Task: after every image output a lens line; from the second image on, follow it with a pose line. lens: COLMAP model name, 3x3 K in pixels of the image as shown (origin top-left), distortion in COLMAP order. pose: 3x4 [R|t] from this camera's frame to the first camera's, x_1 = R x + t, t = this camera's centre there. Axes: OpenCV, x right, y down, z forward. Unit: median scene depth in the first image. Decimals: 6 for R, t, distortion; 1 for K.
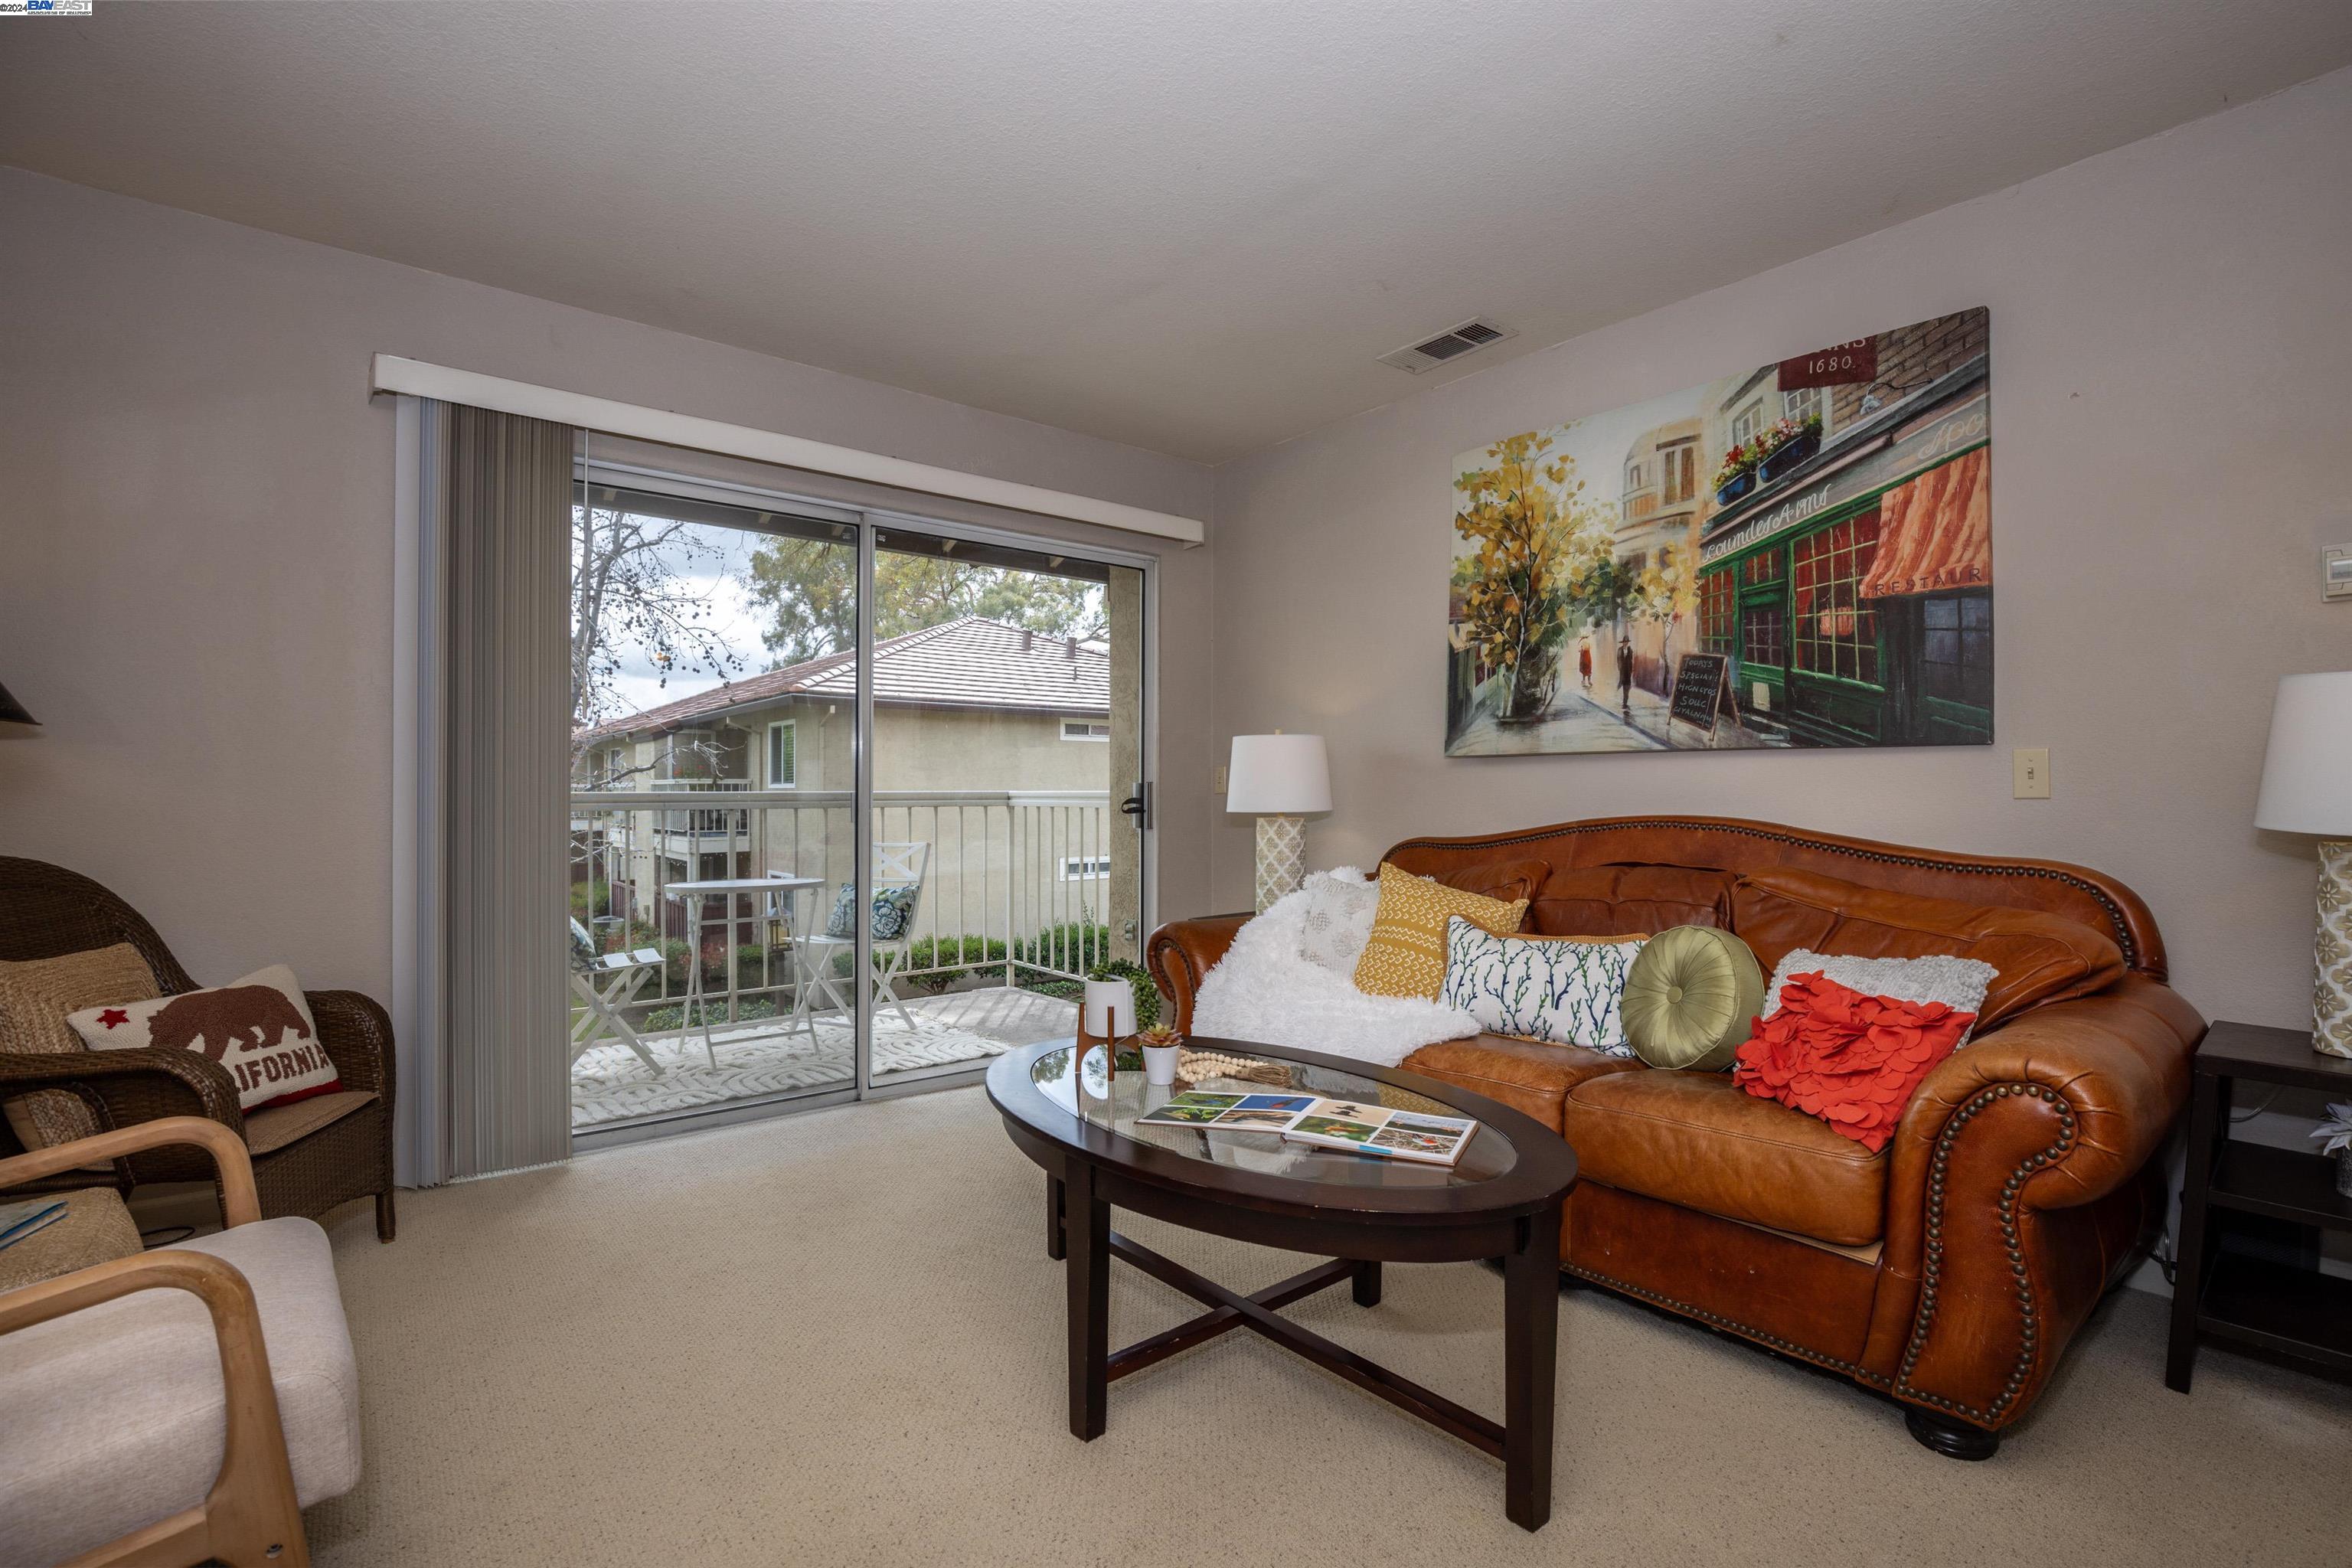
lens RADIAL K [[1073.7, 0, 1191.6], [0, 1073.7, 792.1], [0, 0, 1]] dist [-0.039311, 0.007726]
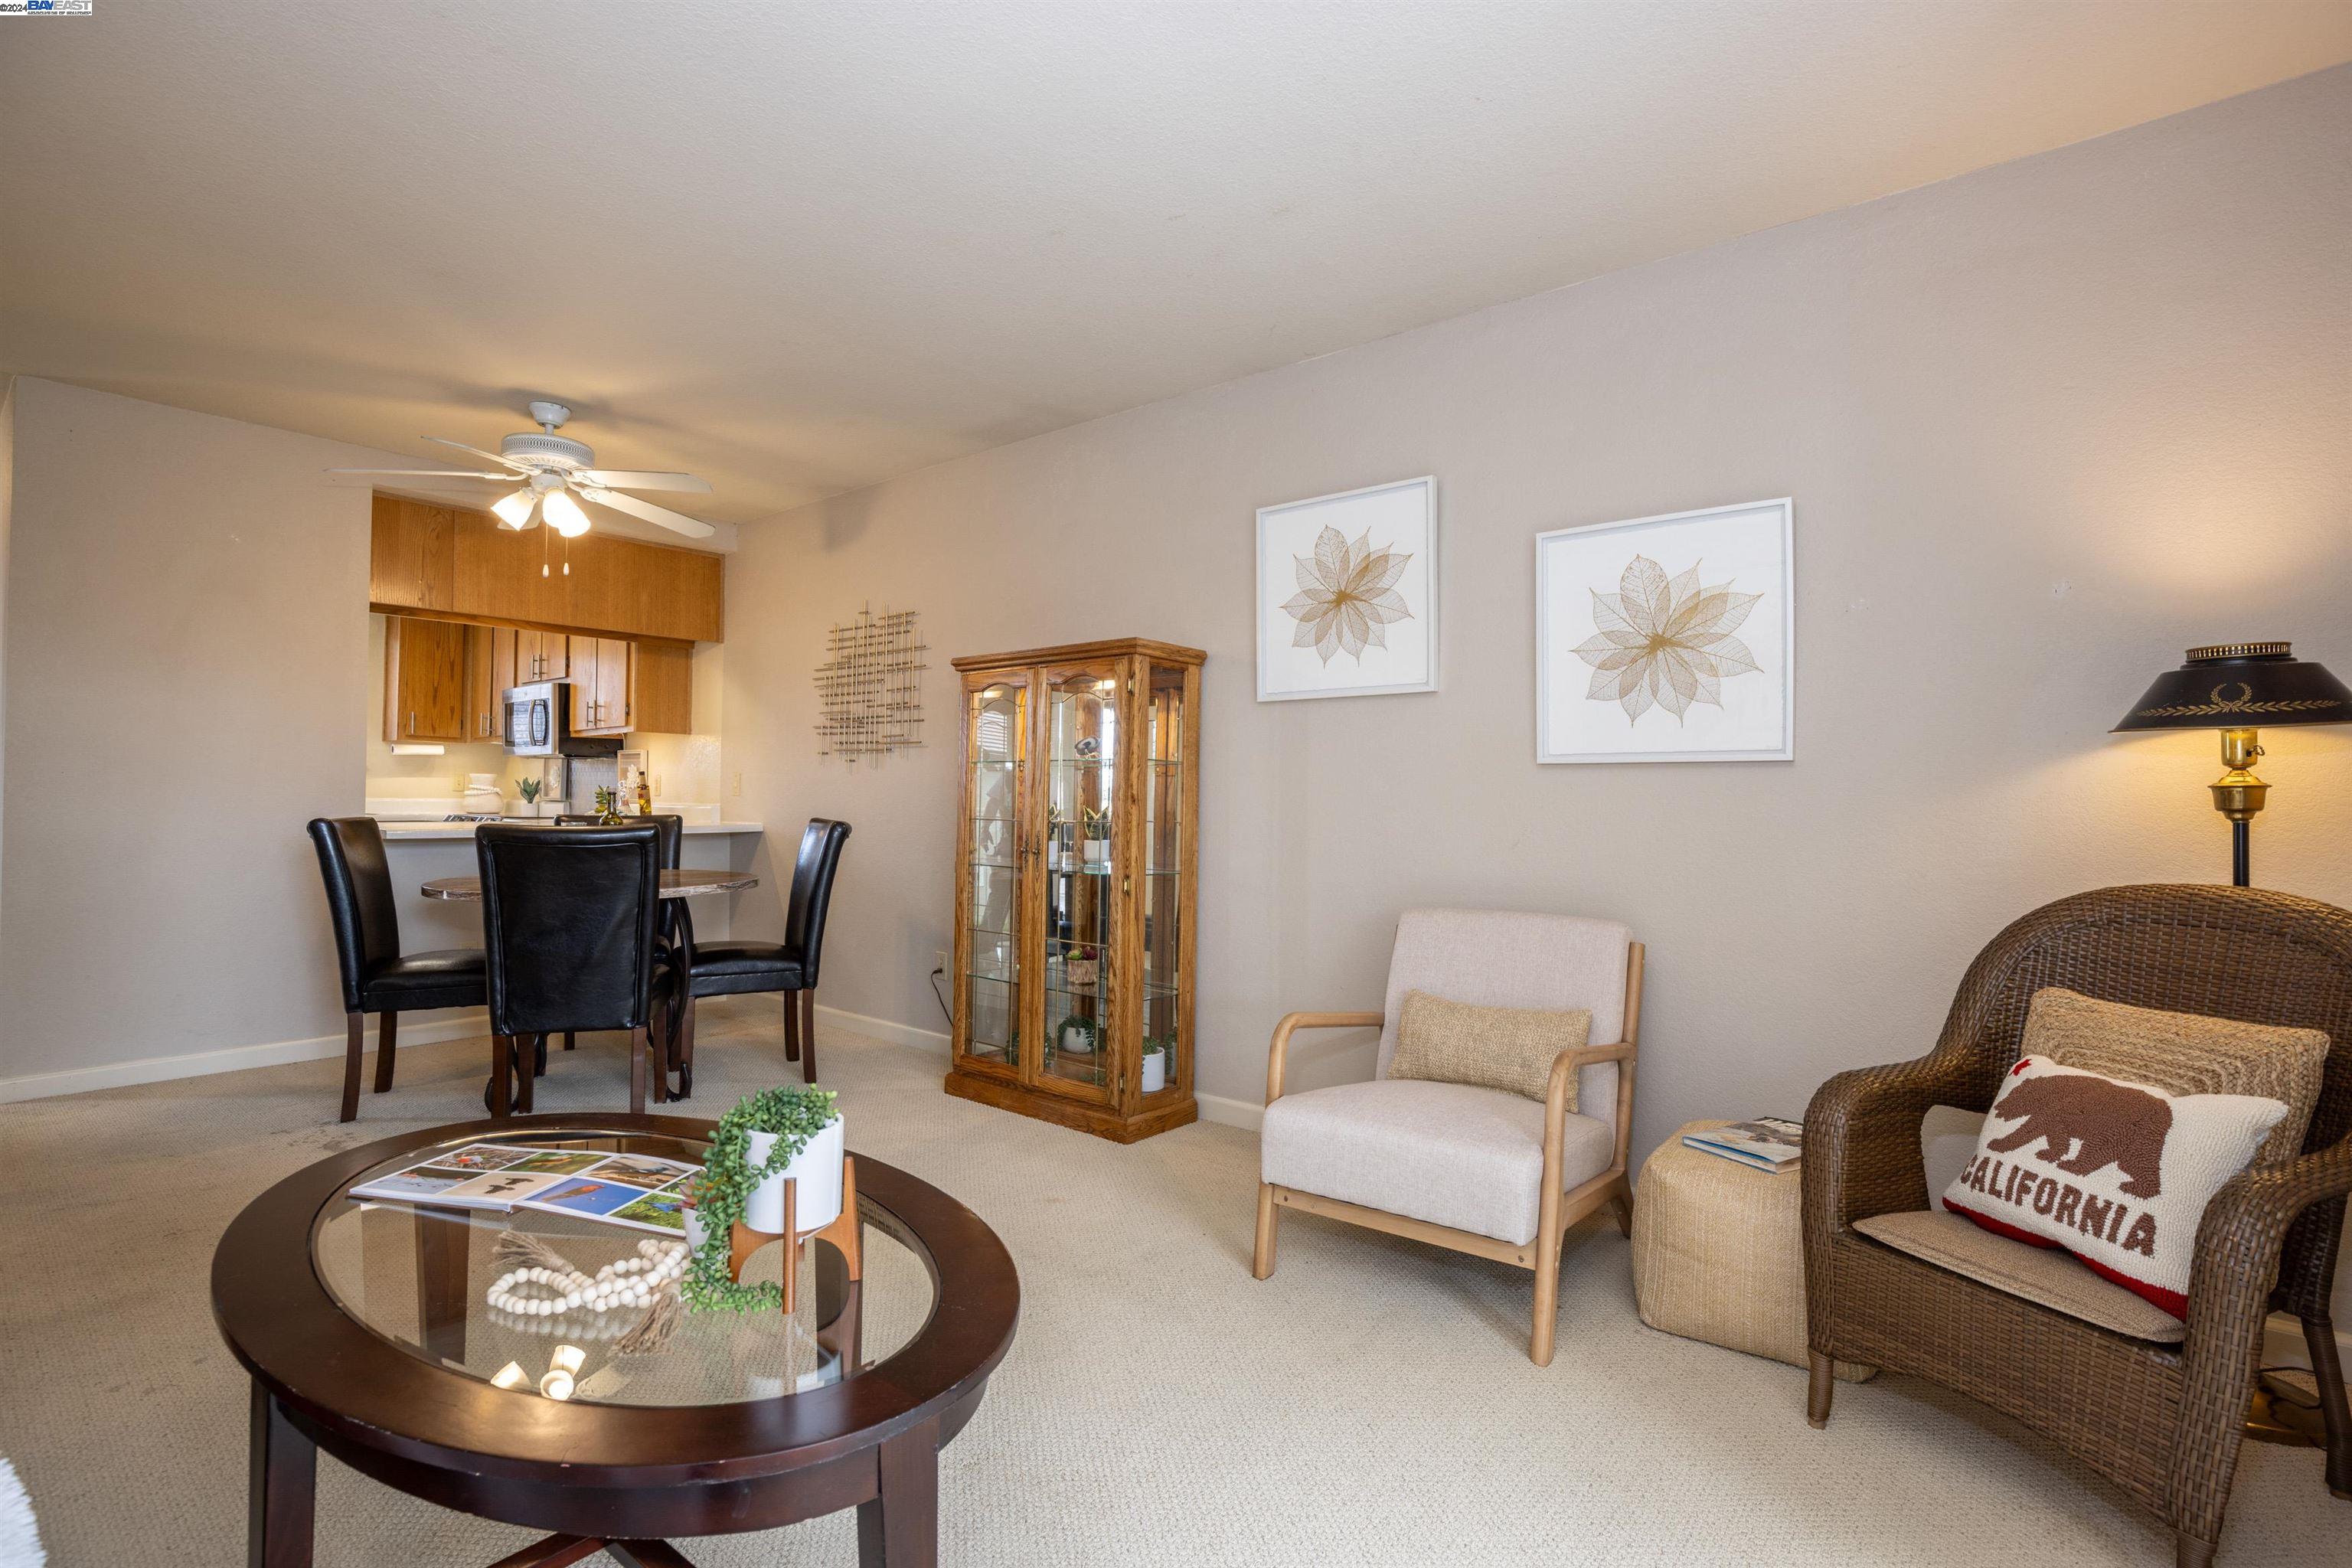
lens RADIAL K [[1073.7, 0, 1196.6], [0, 1073.7, 779.7], [0, 0, 1]] dist [-0.039311, 0.007726]
pose [[-0.975496, -0.013542, -0.219601, -0.151919], [-0.010266, 0.999818, -0.016053, -0.002156], [0.219779, -0.013405, -0.975458, 1.548330]]
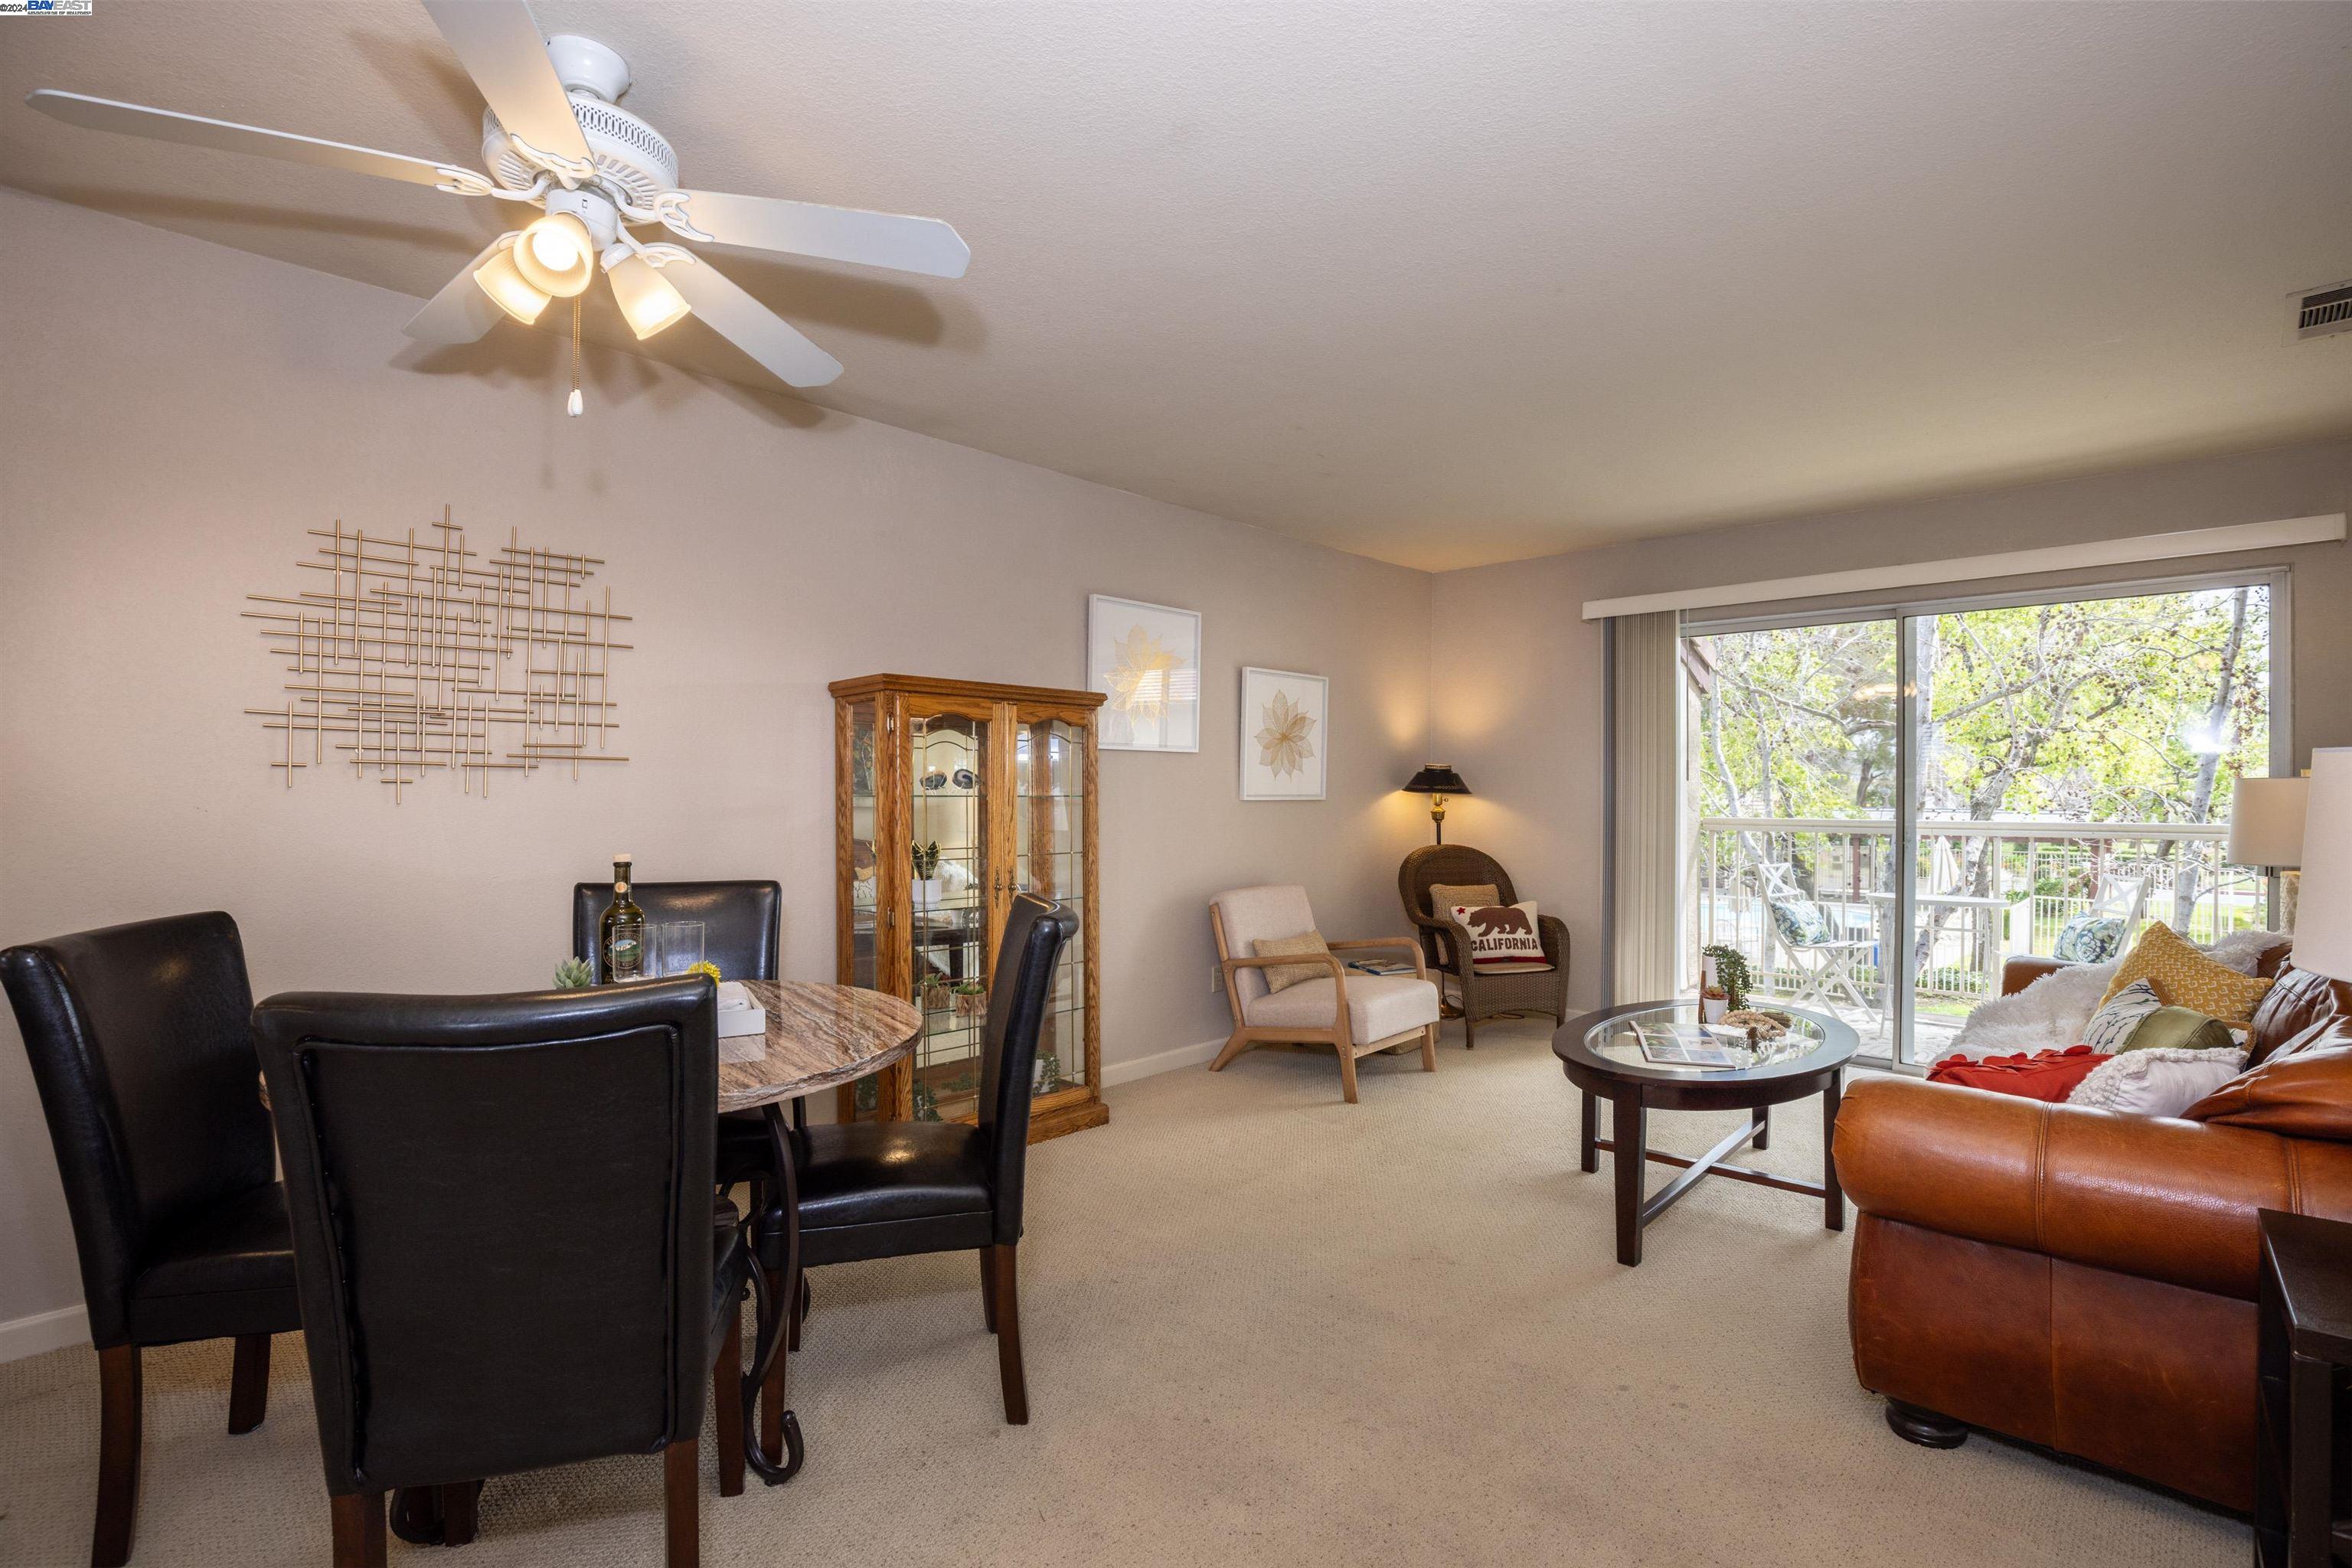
lens RADIAL K [[1073.7, 0, 1211.1], [0, 1073.7, 790.7], [0, 0, 1]] dist [-0.039311, 0.007726]
pose [[0.129479, -0.002048, -0.991580, 1.335488], [-0.004744, 0.999985, -0.002685, -0.059166], [0.991571, 0.005052, 0.129468, 0.049644]]
